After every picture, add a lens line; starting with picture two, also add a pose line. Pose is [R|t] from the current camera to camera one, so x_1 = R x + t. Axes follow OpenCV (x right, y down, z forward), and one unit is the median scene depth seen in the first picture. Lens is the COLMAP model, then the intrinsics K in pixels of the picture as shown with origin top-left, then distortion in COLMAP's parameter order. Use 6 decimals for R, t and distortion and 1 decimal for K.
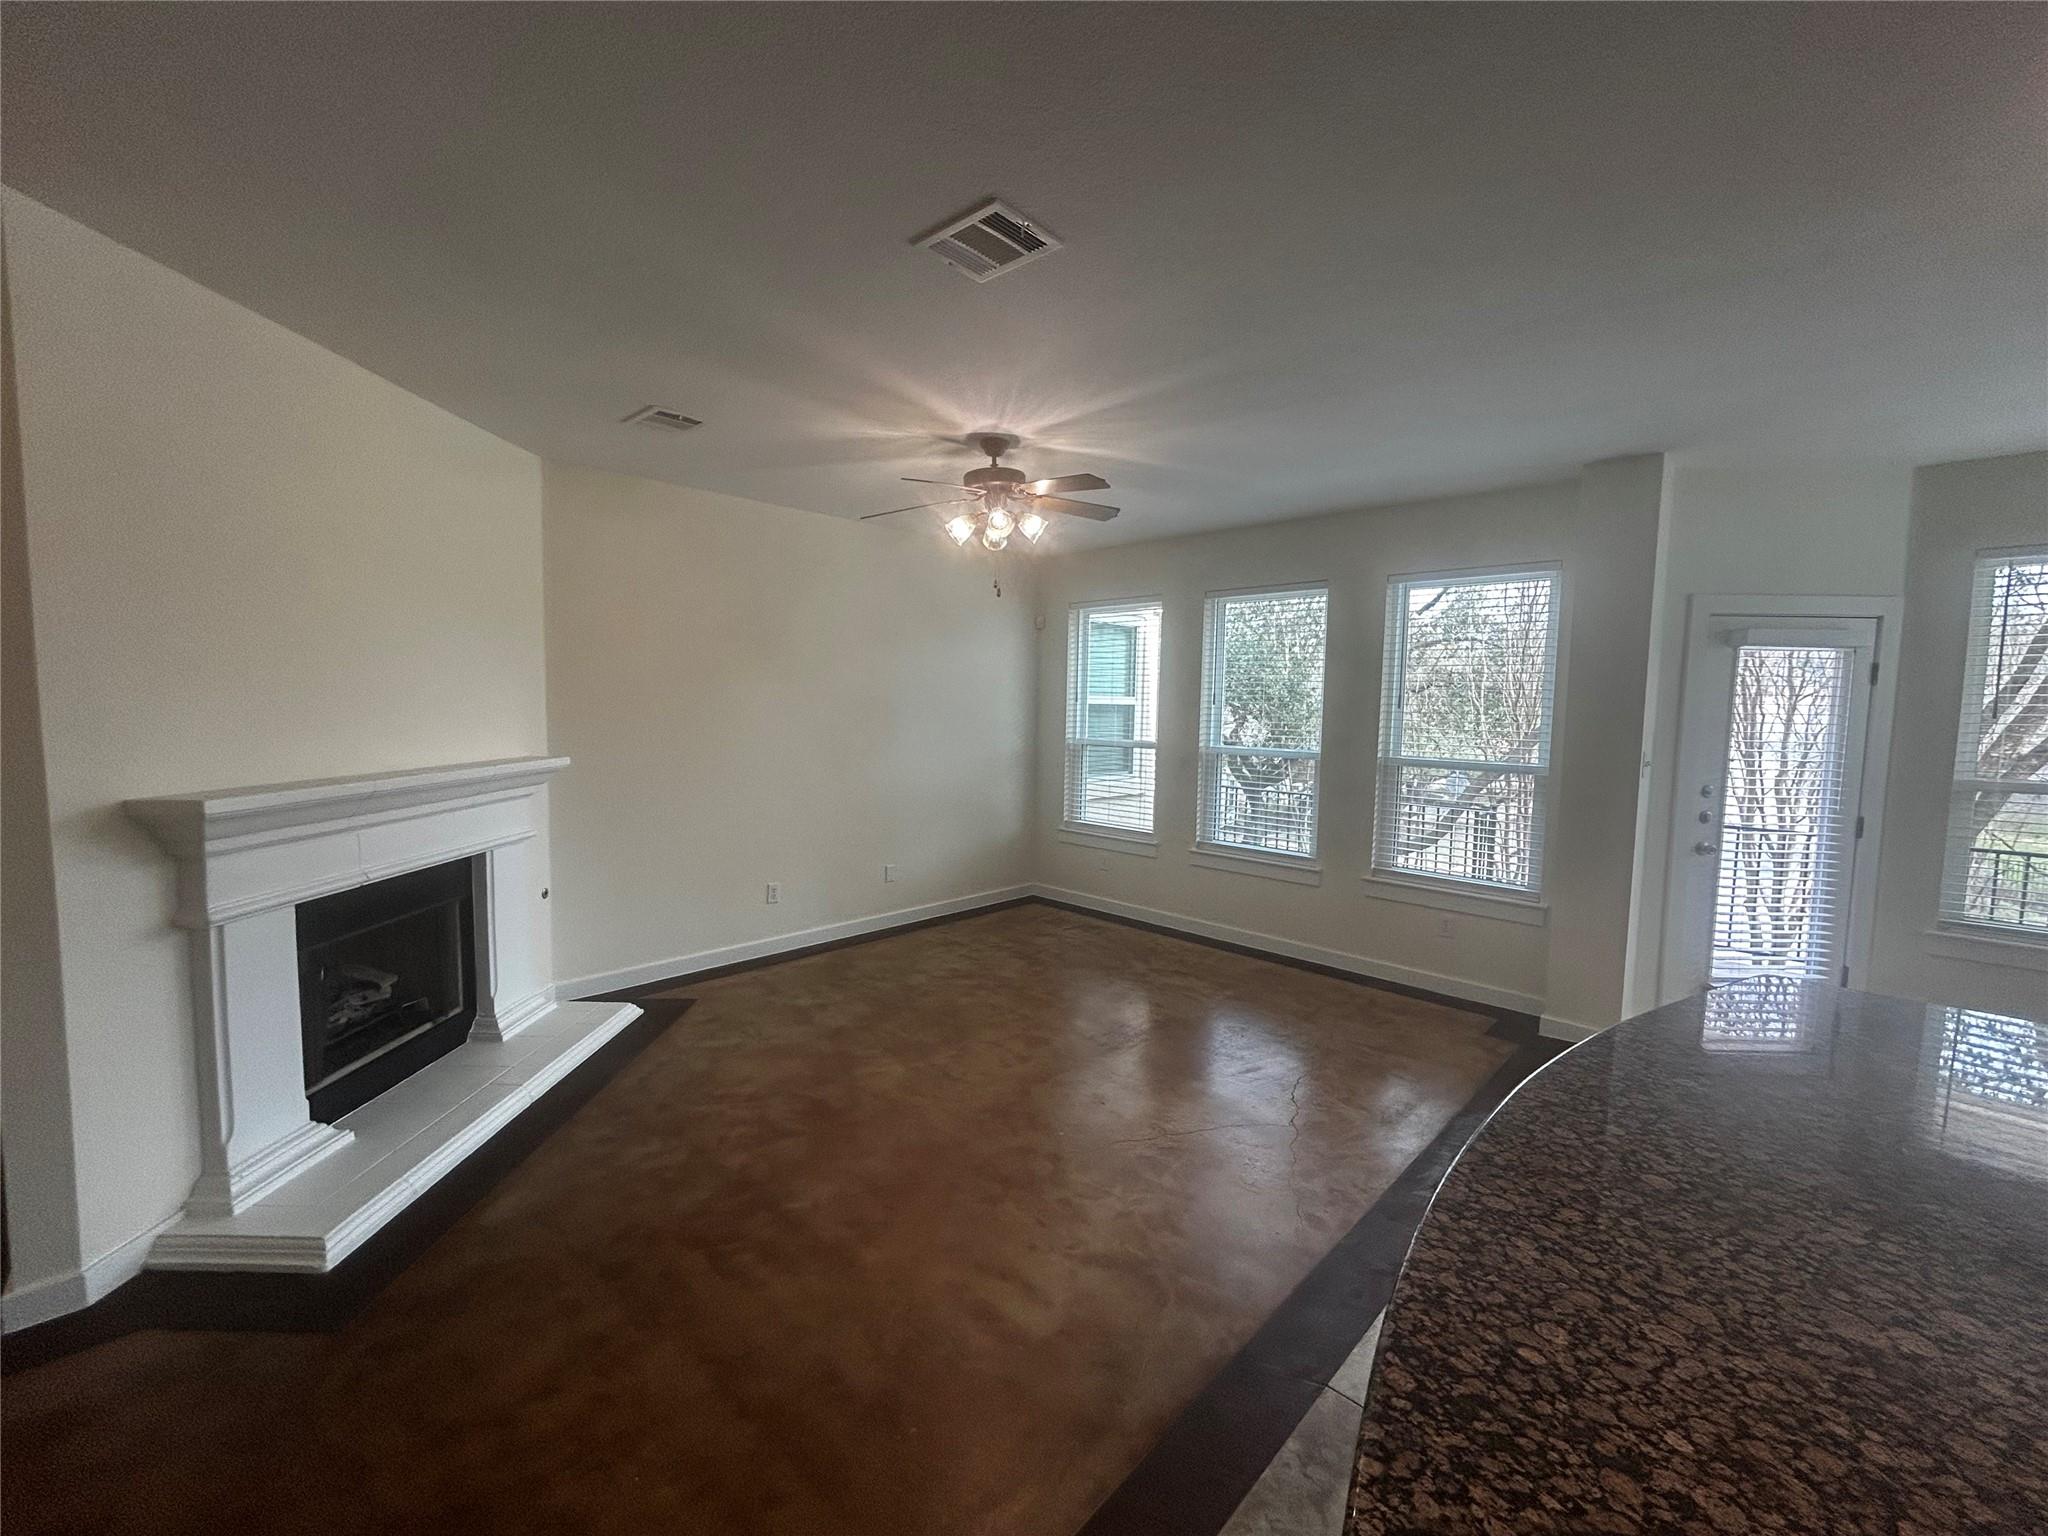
lens RADIAL K [[825.6, 0, 1026.5], [0, 825.6, 765.3], [0, 0, 1]] dist [-0.004033, 0.000882]
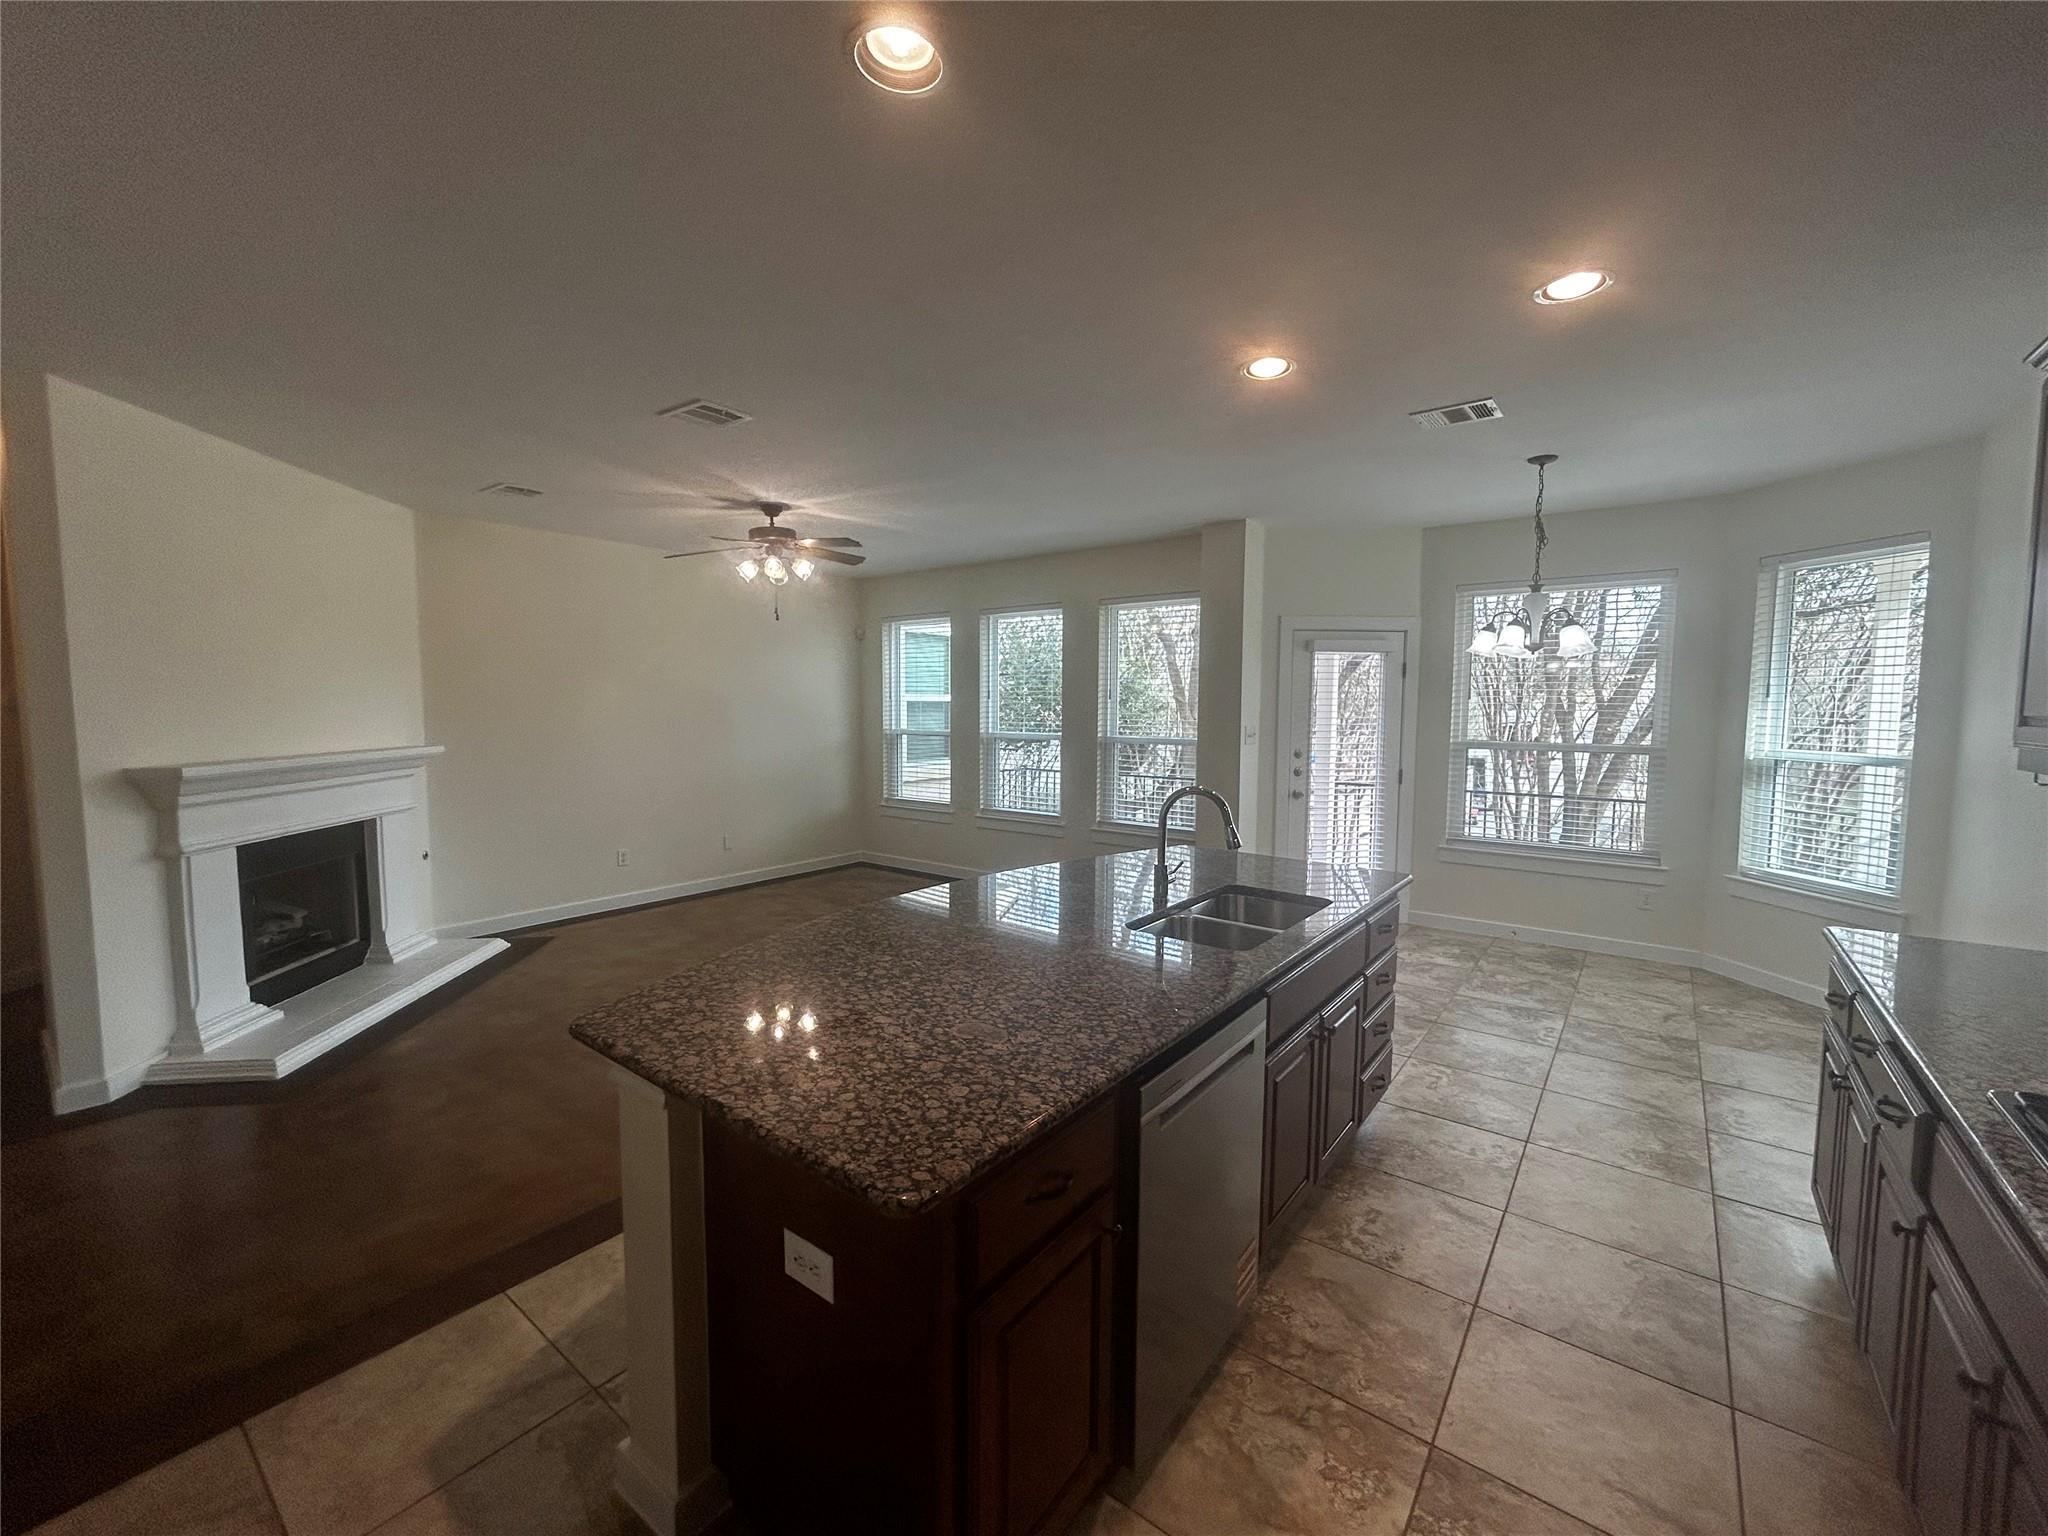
lens RADIAL K [[825.6, 0, 1031.5], [0, 825.6, 767.8], [0, 0, 1]] dist [-0.004033, 0.000882]
pose [[0.993346, -0.023132, 0.112817, 0.226354], [0.022951, 0.999732, 0.002898, 0.045130], [-0.112854, -0.000290, 0.993612, -0.406958]]
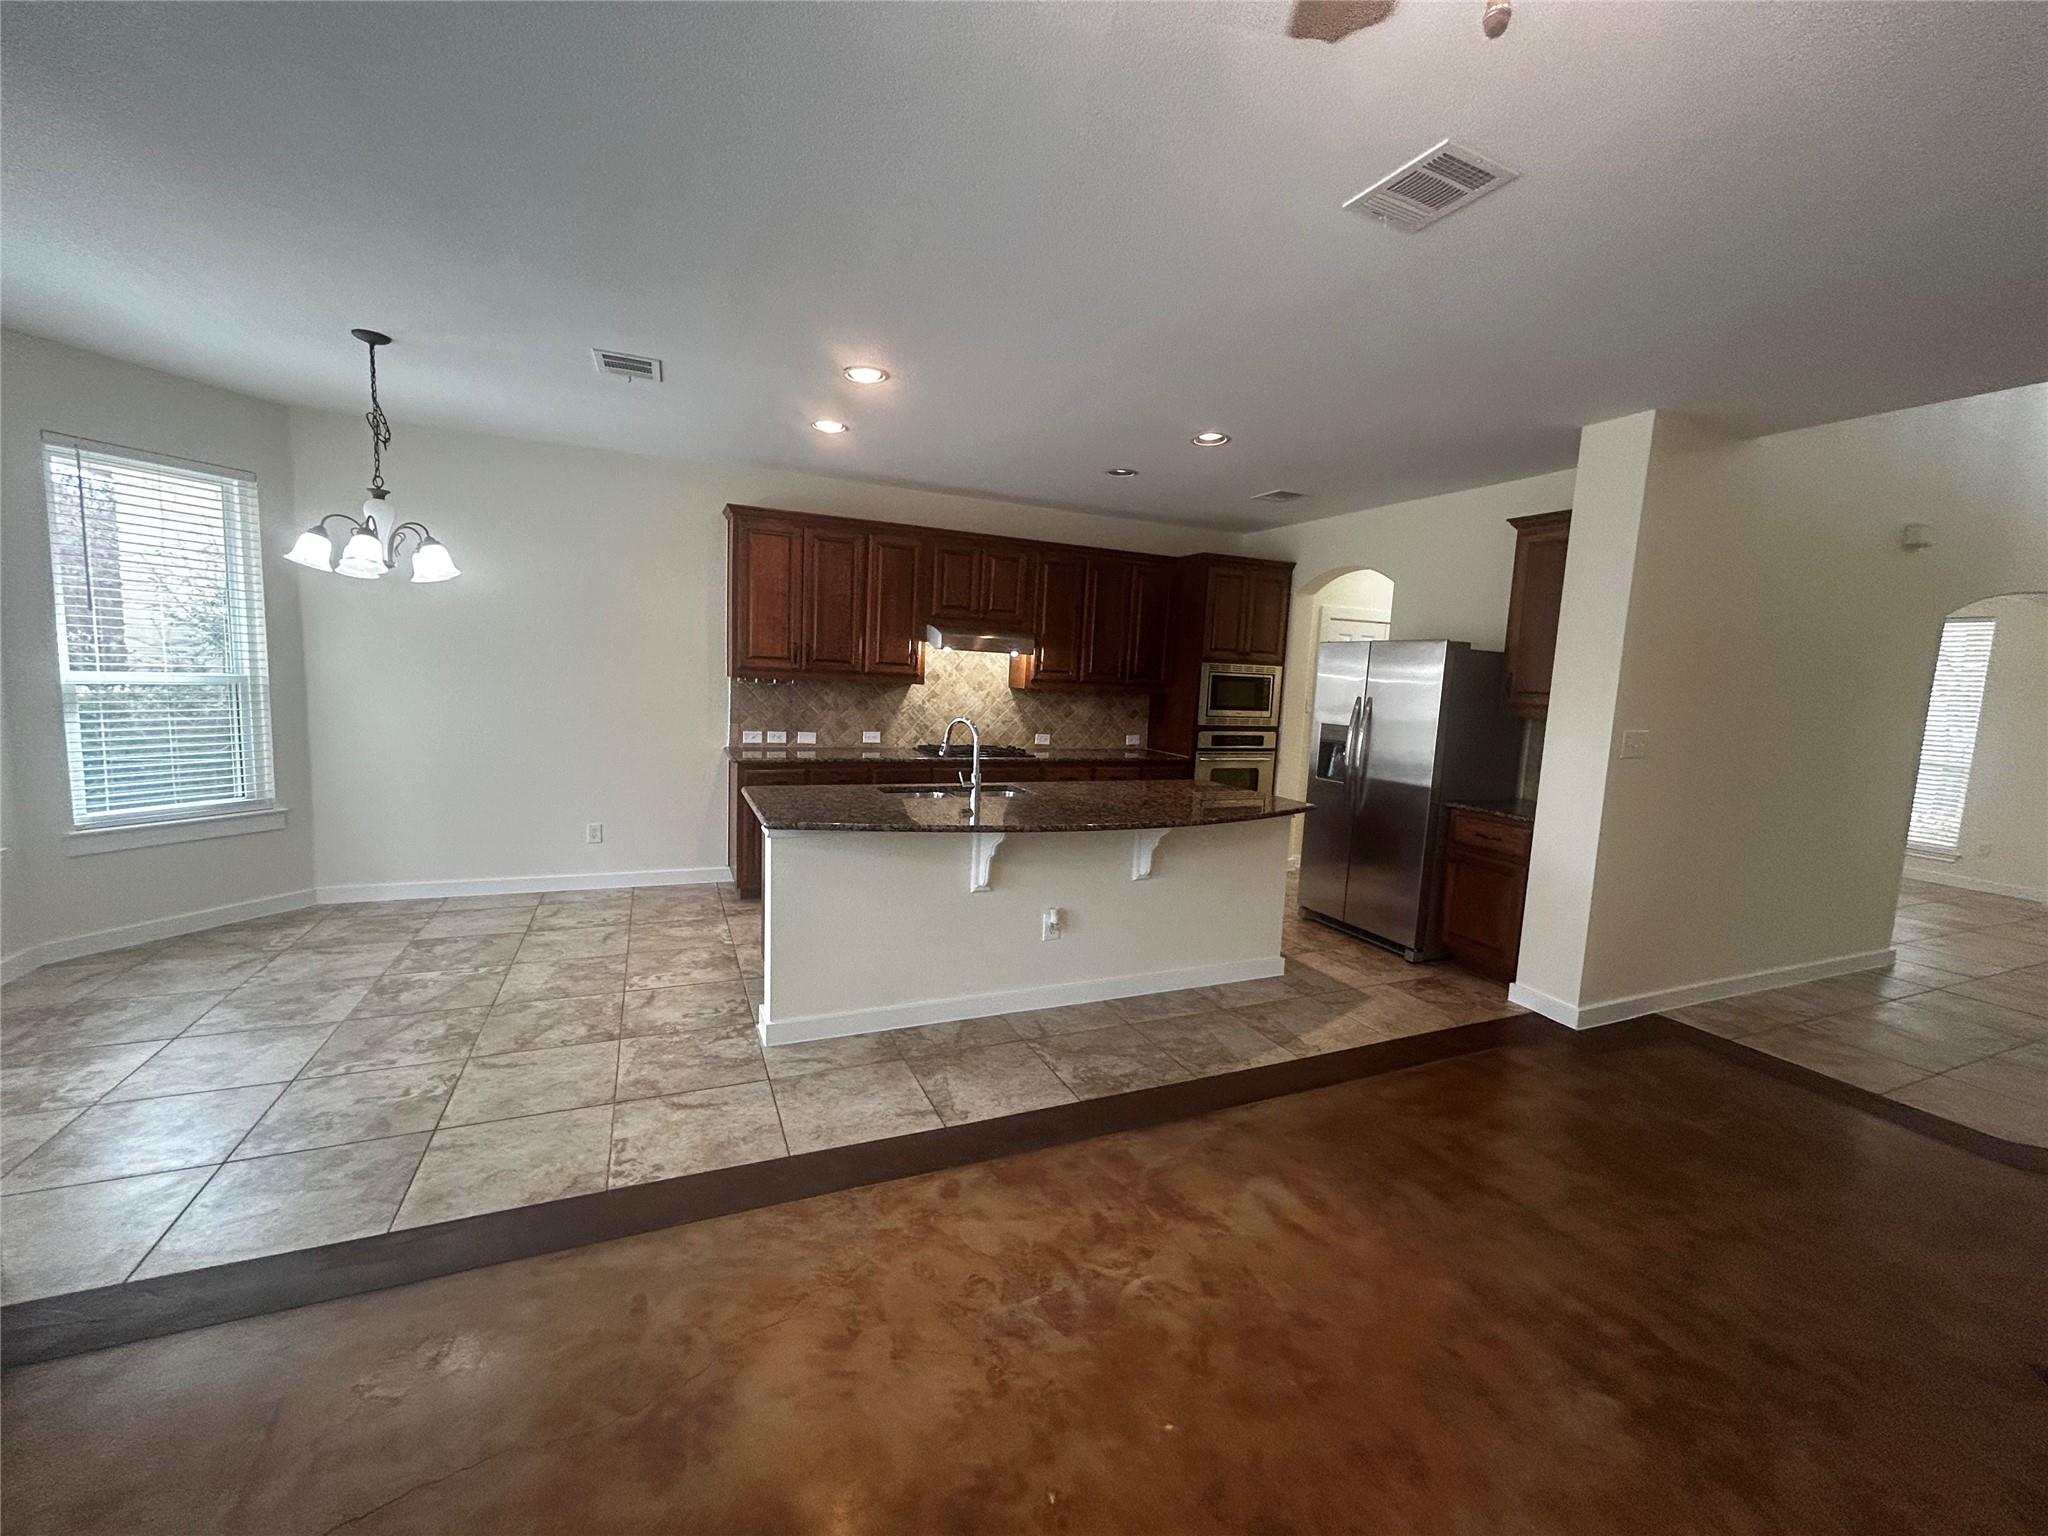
lens RADIAL K [[825.6, 0, 1022.5], [0, 825.6, 764.3], [0, 0, 1]] dist [-0.004033, 0.000882]
pose [[-0.921209, -0.107898, 0.373807, -0.023837], [-0.035345, 0.980012, 0.195772, -0.086918], [-0.387459, 0.167135, -0.906610, 1.232734]]
